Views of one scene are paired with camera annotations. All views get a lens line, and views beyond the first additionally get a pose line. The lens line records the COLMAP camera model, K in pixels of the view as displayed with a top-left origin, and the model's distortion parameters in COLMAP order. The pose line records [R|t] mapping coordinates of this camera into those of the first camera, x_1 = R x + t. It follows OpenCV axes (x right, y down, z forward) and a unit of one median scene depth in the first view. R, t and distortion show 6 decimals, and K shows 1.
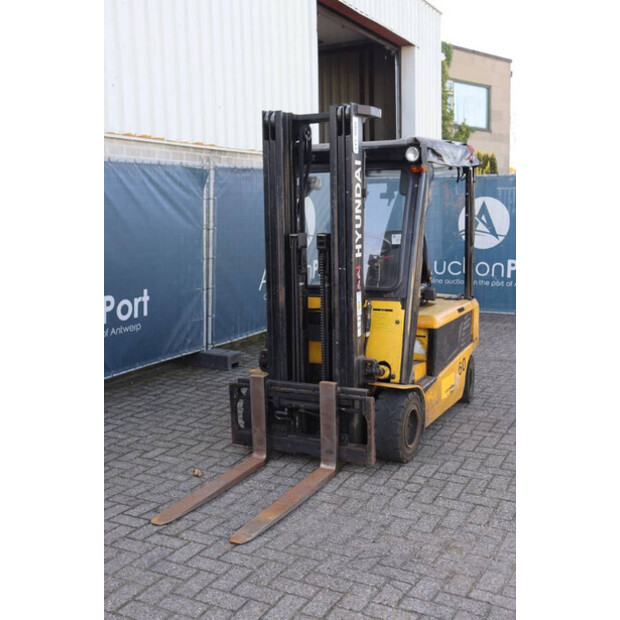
lens RADIAL K [[705.5, 0, 311.2], [0, 705.5, 309.0], [0, 0, 1]] dist [-0.062028, 0.000000]
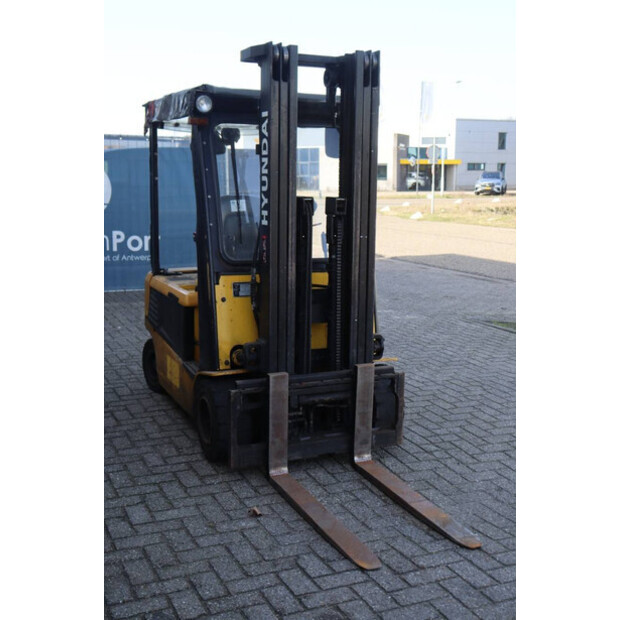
lens RADIAL K [[799.3, 0, 308.3], [0, 799.3, 308.3], [0, 0, 1]] dist [0.023205, 0.000000]
pose [[0.643504, -0.111776, 0.757238, -0.782371], [0.084826, 0.993601, 0.074581, -0.049205], [-0.760728, 0.016240, 0.648867, 0.394030]]
